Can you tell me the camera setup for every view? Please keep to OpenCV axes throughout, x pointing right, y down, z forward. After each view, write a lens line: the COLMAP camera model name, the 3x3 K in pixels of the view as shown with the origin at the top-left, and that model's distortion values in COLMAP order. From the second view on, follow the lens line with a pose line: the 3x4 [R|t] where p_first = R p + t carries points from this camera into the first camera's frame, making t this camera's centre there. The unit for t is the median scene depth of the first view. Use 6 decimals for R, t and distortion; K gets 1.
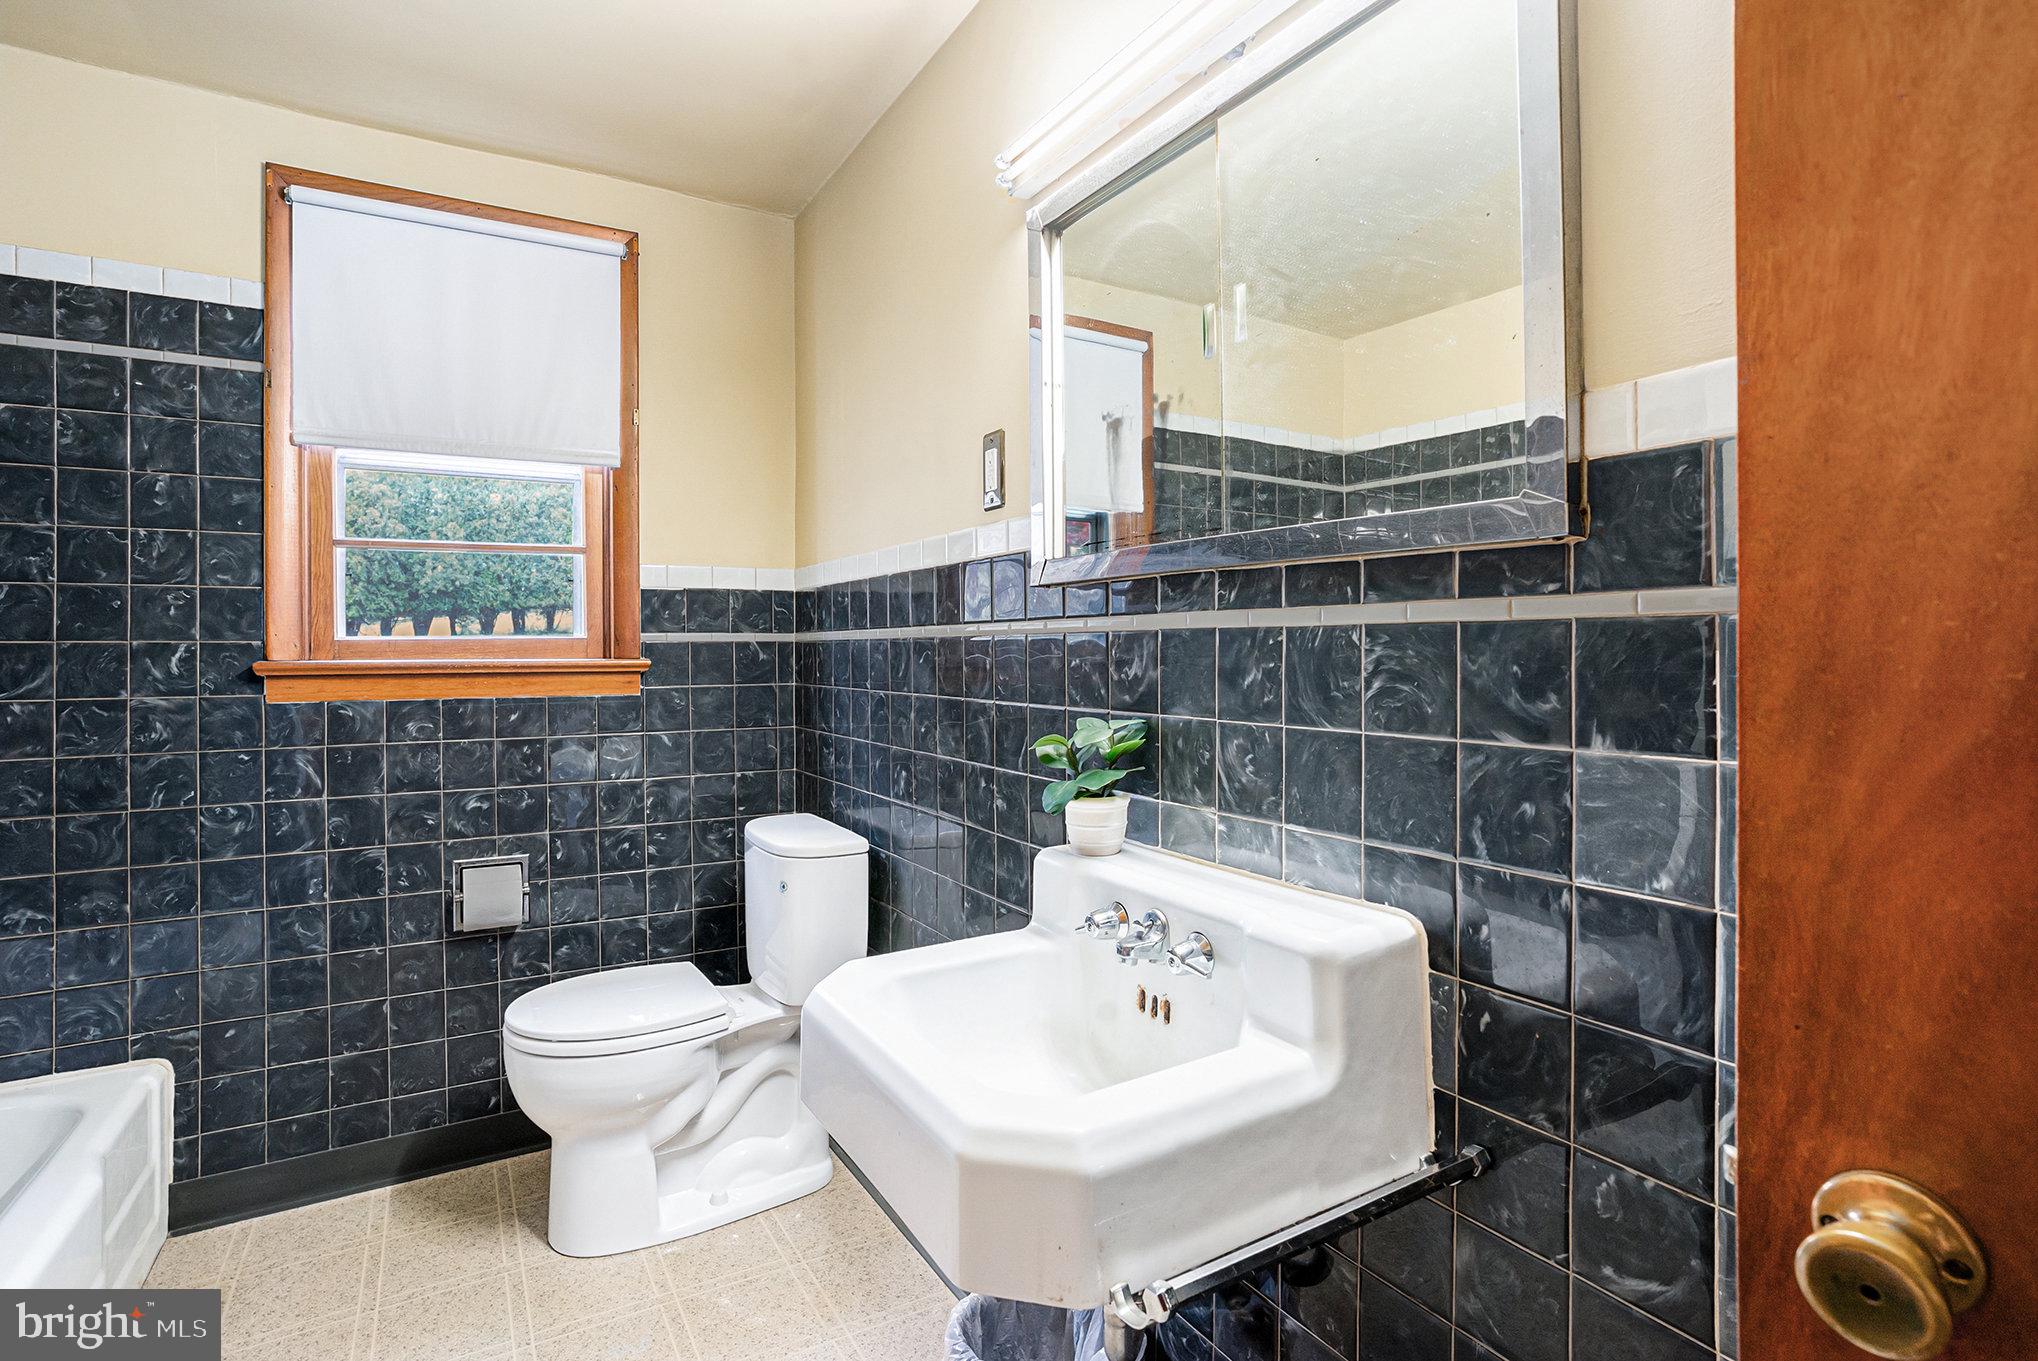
lens RADIAL K [[1009.0, 0, 1005.2], [0, 1009.0, 668.3], [0, 0, 1]] dist [-0.073531, 0.035973]
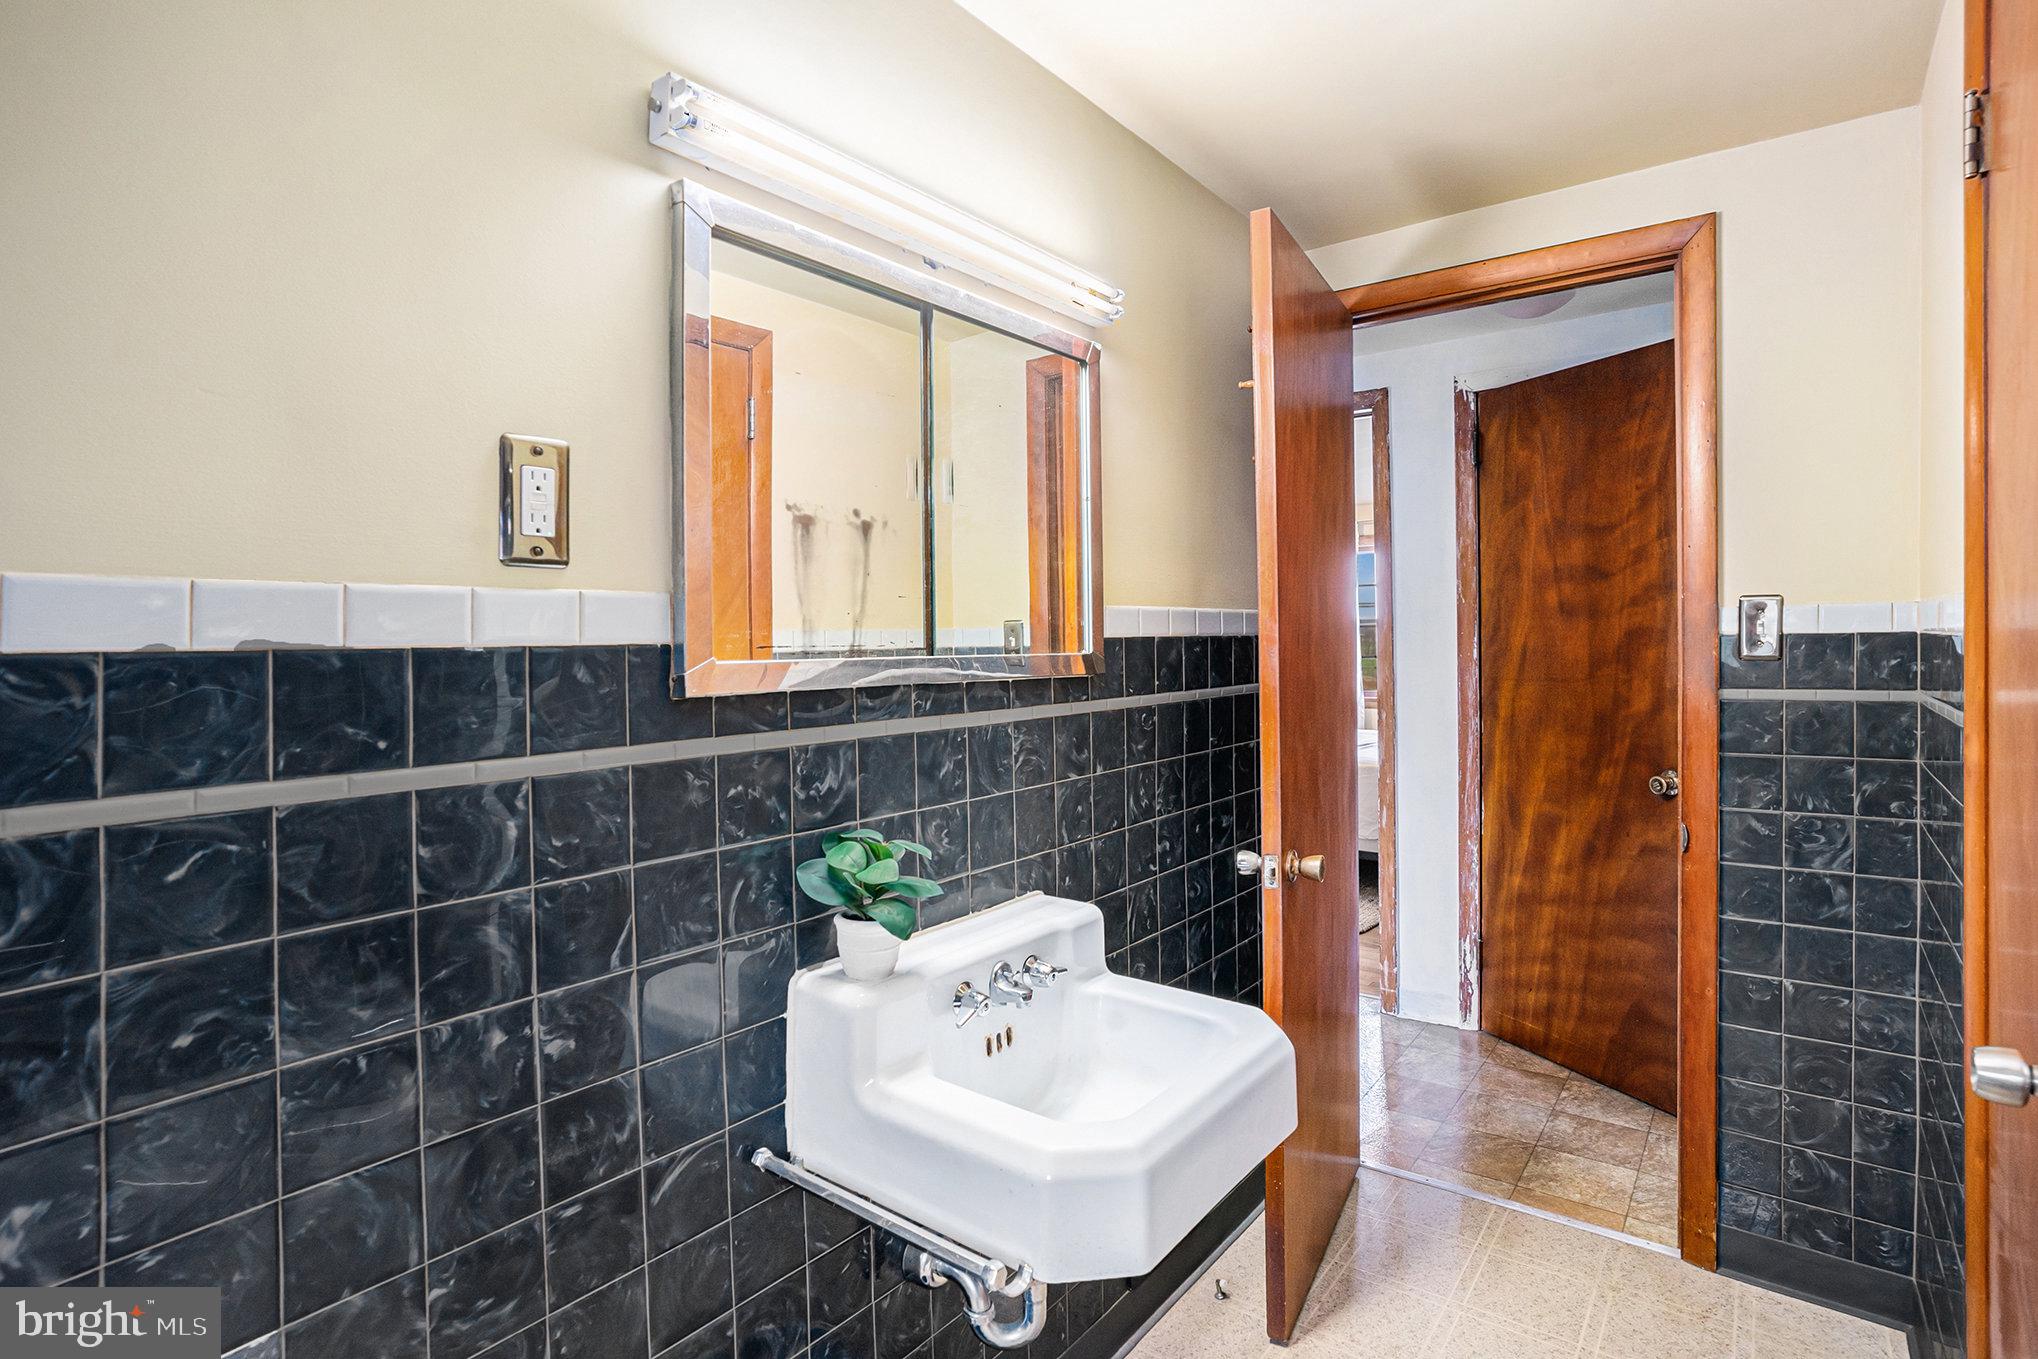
lens RADIAL K [[1009.0, 0, 1005.2], [0, 1009.0, 667.3], [0, 0, 1]] dist [-0.073531, 0.035973]
pose [[-0.370303, -0.013421, 0.928814, -0.954245], [0.034154, 0.999023, 0.028052, -0.150688], [-0.928283, 0.042110, -0.369482, 1.378342]]
